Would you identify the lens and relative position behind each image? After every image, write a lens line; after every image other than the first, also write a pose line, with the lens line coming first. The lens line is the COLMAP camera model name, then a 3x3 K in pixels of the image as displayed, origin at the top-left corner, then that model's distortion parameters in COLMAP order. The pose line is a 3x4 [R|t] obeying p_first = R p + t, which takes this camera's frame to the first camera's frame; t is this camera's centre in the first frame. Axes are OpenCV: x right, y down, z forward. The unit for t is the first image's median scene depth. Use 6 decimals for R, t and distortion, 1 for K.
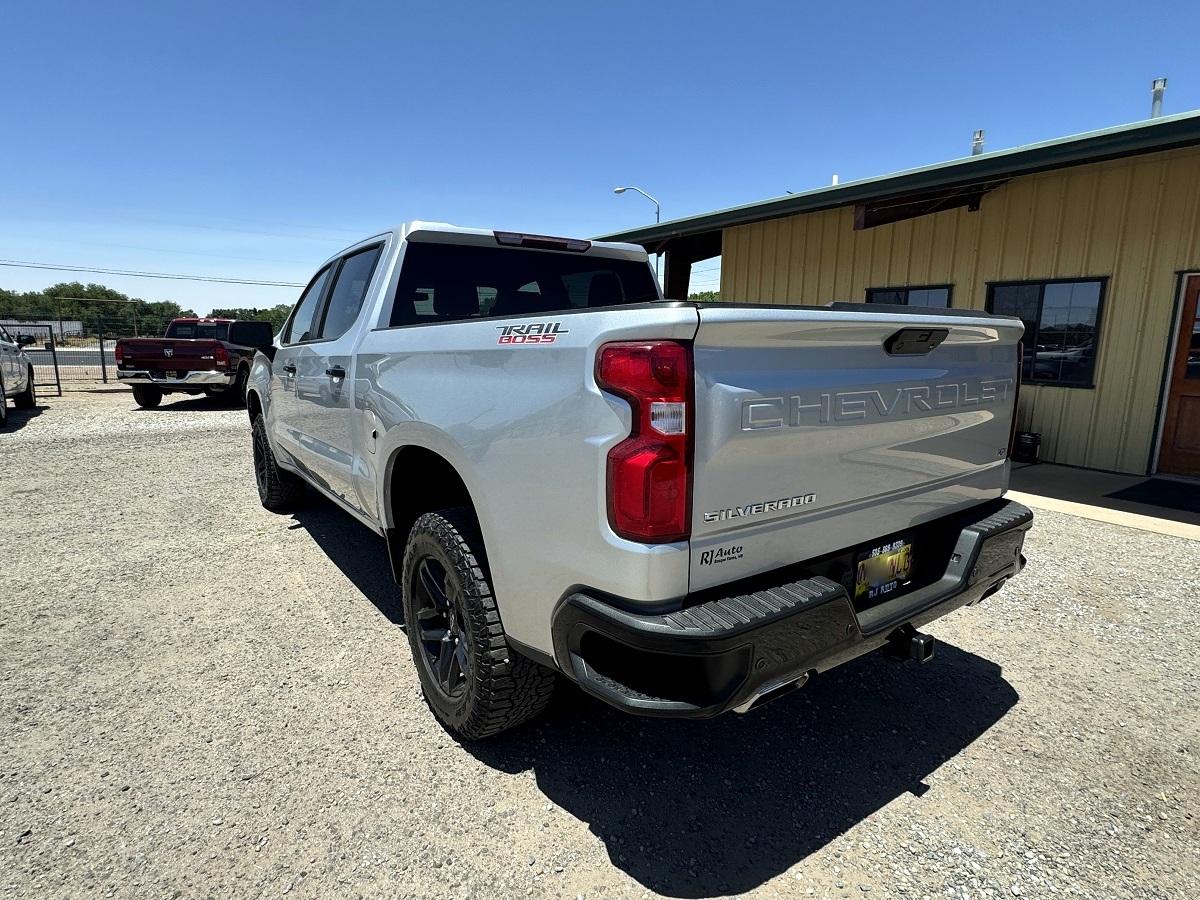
lens RADIAL K [[646.3, 0, 600.0], [0, 646.3, 450.0], [0, 0, 1]] dist [-0.003124, -0.000046]
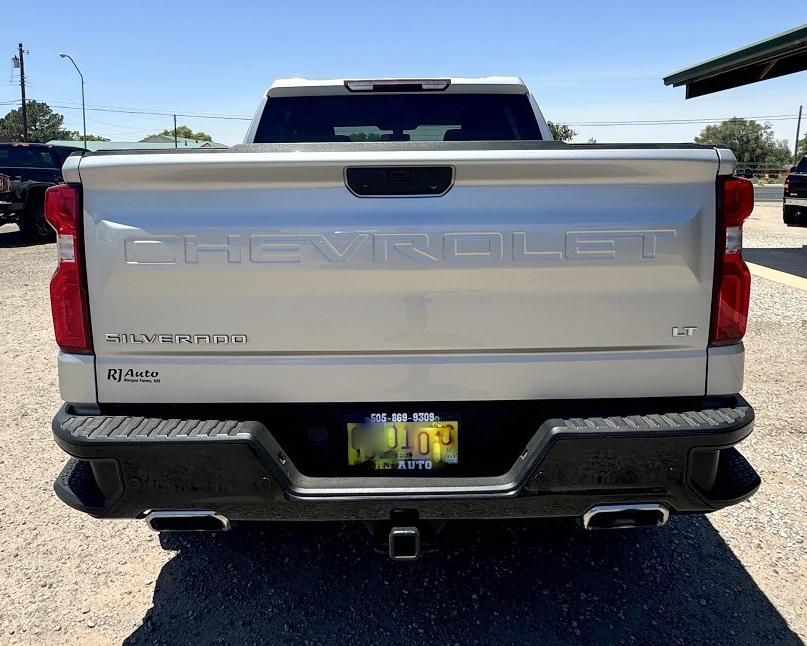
lens RADIAL K [[718.8, 0, 403.5], [0, 718.8, 323.0], [0, 0, 1]] dist [0.001201, 0.003351]
pose [[0.801059, 0.097237, -0.590634, 0.937074], [-0.086707, 0.995160, 0.046237, -0.019165], [0.592272, 0.014173, 0.805614, 0.197534]]
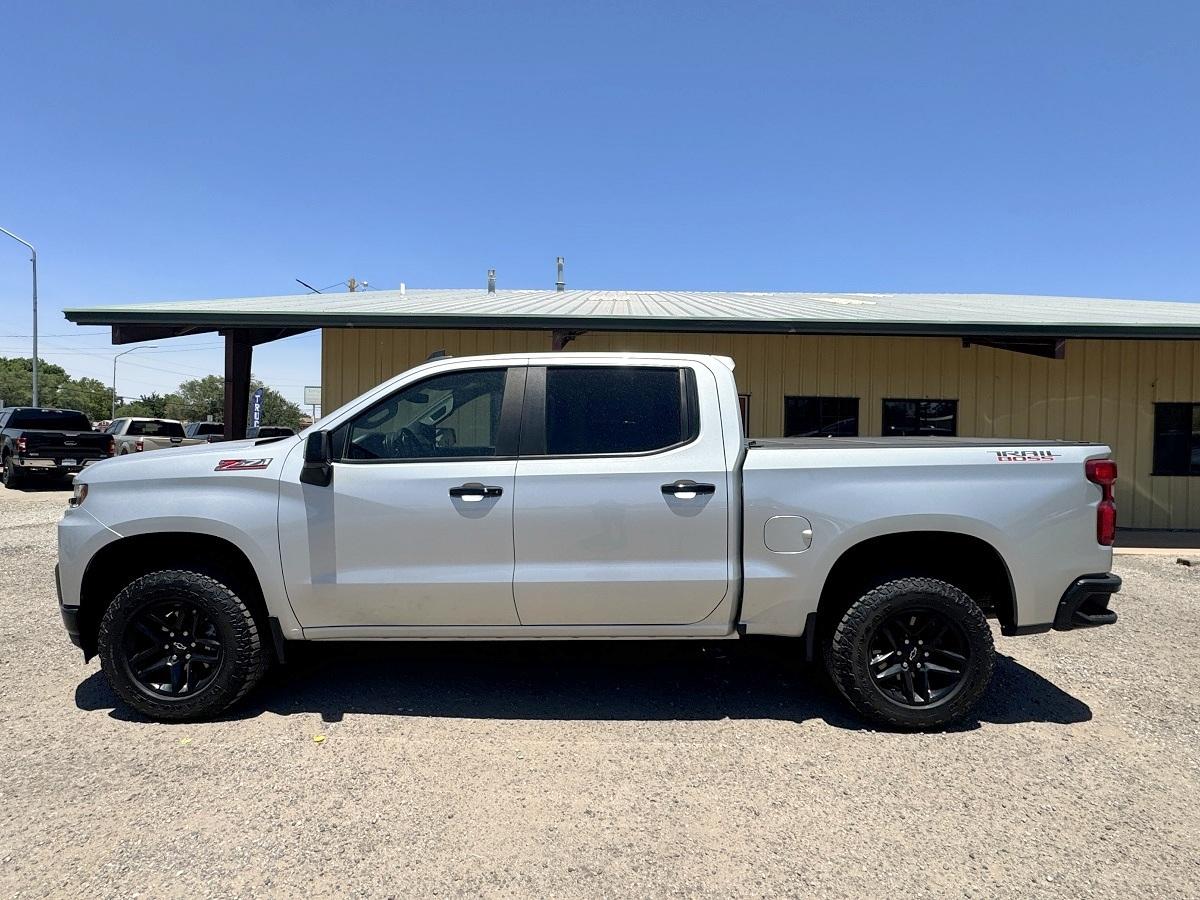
lens RADIAL K [[646.3, 0, 600.0], [0, 646.3, 450.0], [0, 0, 1]] dist [-0.003124, -0.000046]
pose [[0.583492, -0.028053, 0.811634, -1.960134], [0.129258, 0.989871, -0.058711, -0.202606], [-0.801766, 0.139168, 0.581209, 0.733714]]
